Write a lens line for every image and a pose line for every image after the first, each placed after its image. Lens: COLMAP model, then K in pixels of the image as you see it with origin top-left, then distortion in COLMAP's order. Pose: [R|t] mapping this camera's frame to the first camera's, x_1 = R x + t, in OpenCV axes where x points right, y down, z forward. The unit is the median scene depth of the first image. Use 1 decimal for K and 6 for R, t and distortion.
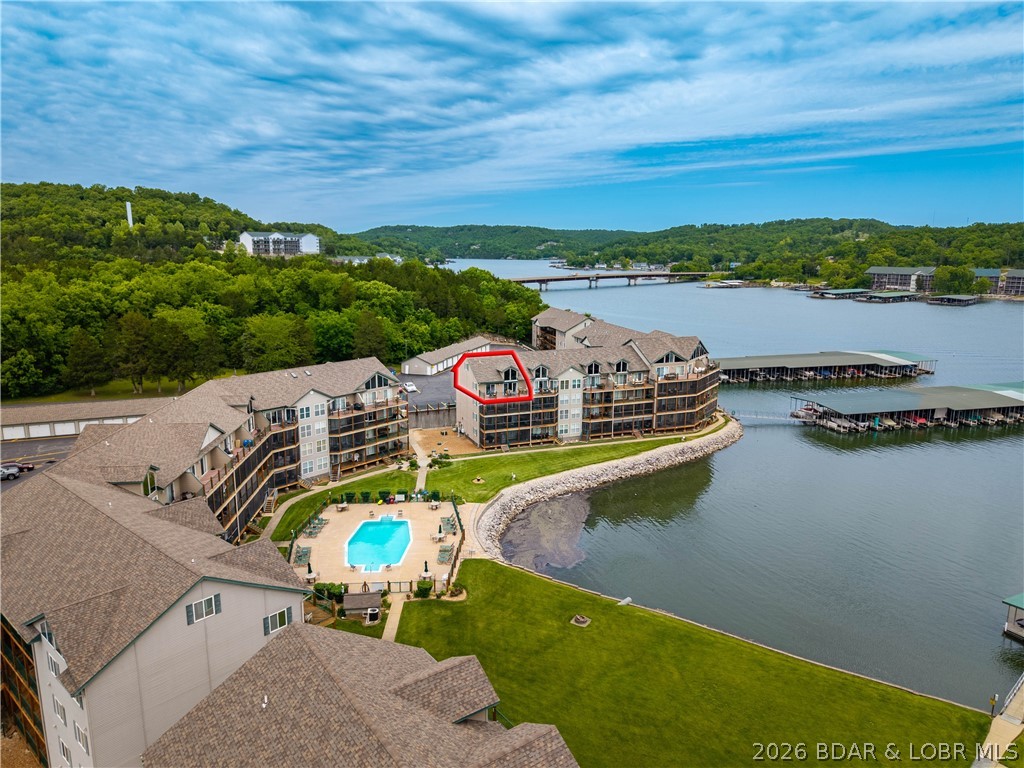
lens RADIAL K [[685.3, 0, 519.3], [0, 685.3, 388.7], [0, 0, 1]] dist [0.008598, -0.003590]
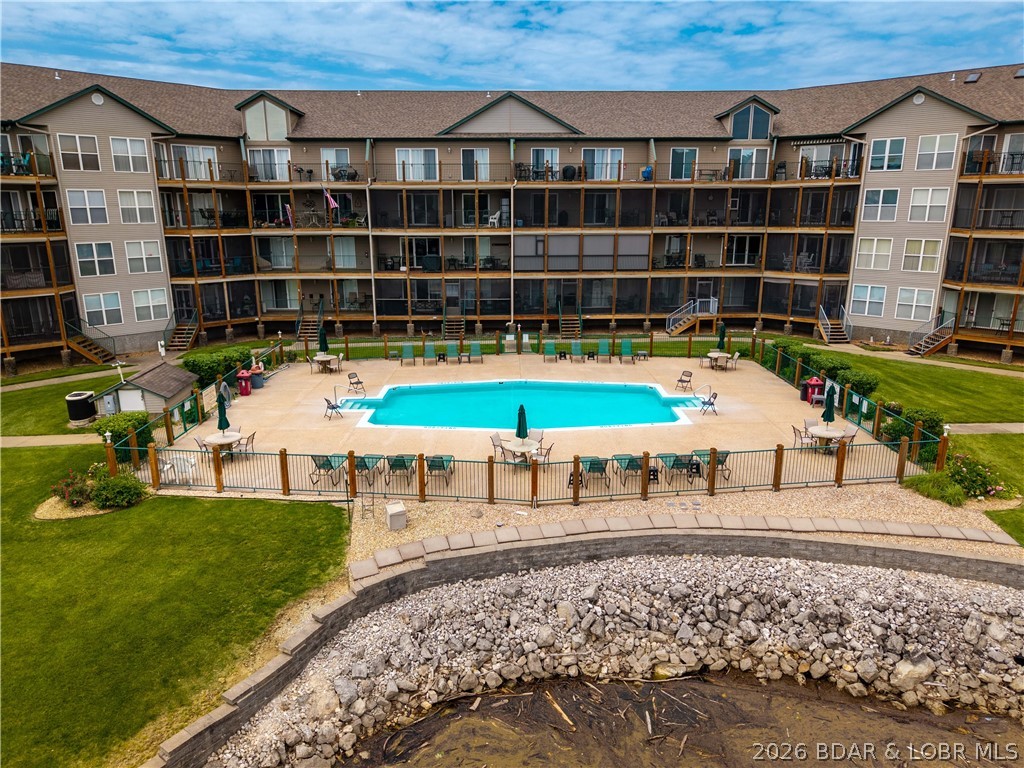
lens RADIAL K [[685.1, 0, 520.8], [0, 685.1, 385.6], [0, 0, 1]] dist [0.070635, -0.111816]
pose [[-0.044056, 0.248768, -0.967561, 0.088321], [-0.202269, 0.946222, 0.252492, 0.080229], [0.978339, 0.206831, 0.008631, 0.641096]]
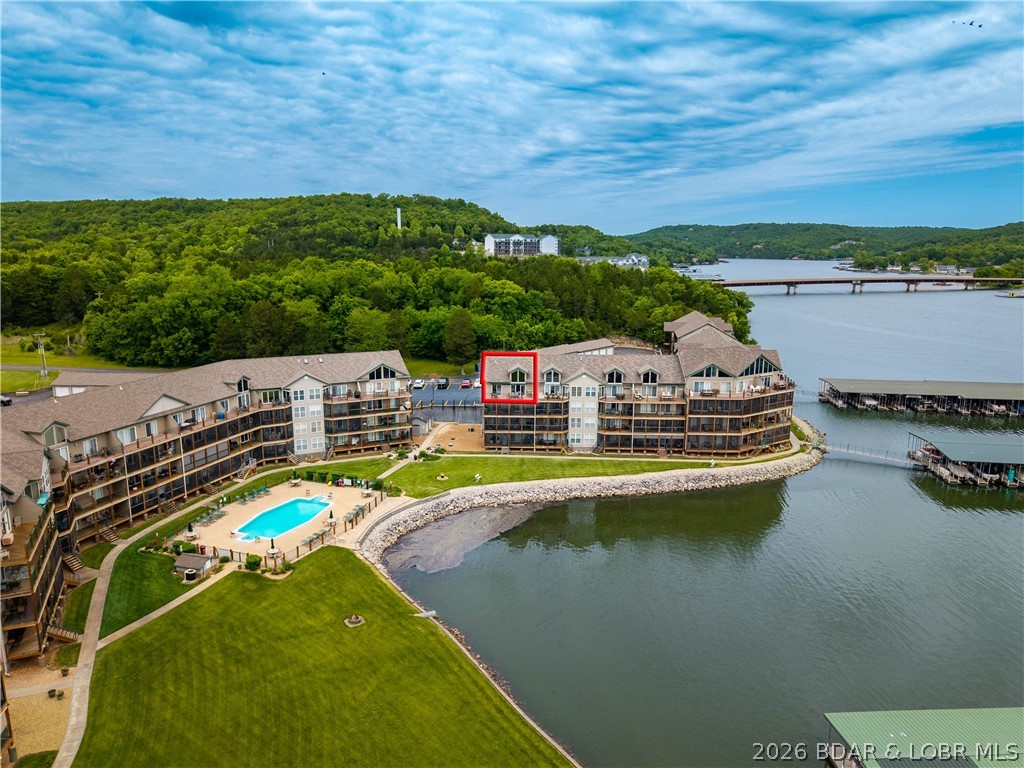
lens RADIAL K [[687.8, 0, 516.1], [0, 687.8, 383.5], [0, 0, 1]] dist [0.009787, -0.007568]
pose [[0.916258, 0.078624, -0.392796, 0.350082], [-0.081854, 0.996608, 0.008549, -0.017490], [0.392136, 0.024319, 0.919586, 0.086910]]
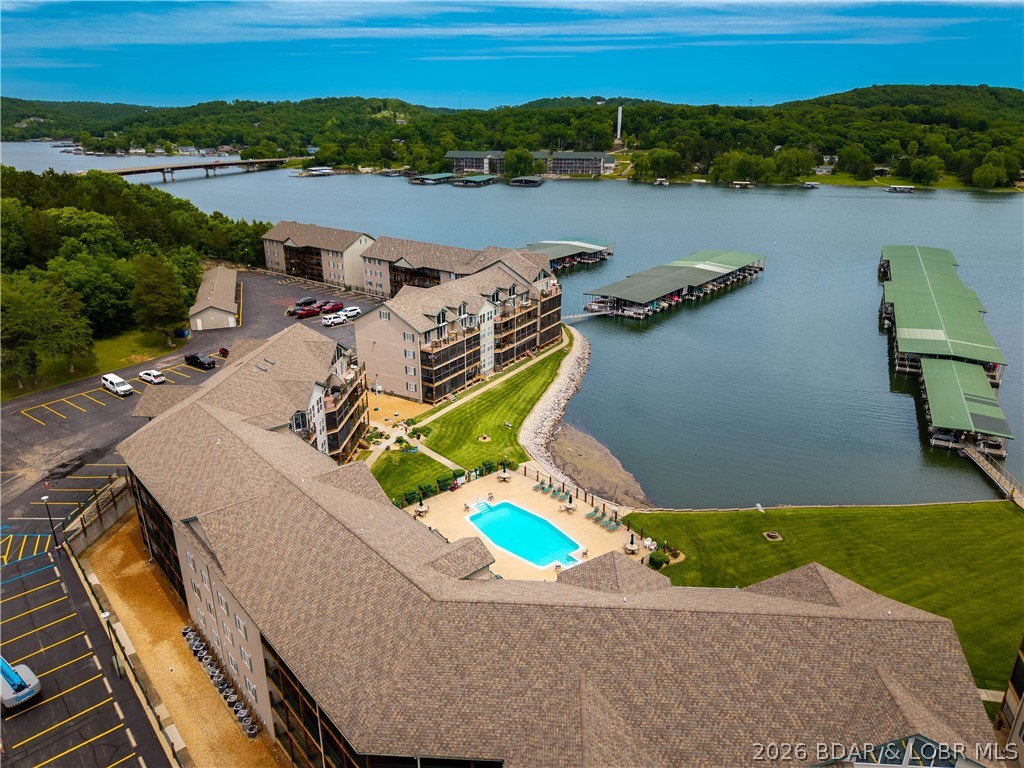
lens RADIAL K [[681.7, 0, 510.4], [0, 681.7, 382.5], [0, 0, 1]] dist [0.009258, 0.000011]
pose [[0.802000, -0.211202, 0.558740, -0.439670], [0.120509, 0.973380, 0.194958, -0.097133], [-0.585042, -0.089023, 0.806102, 0.190489]]
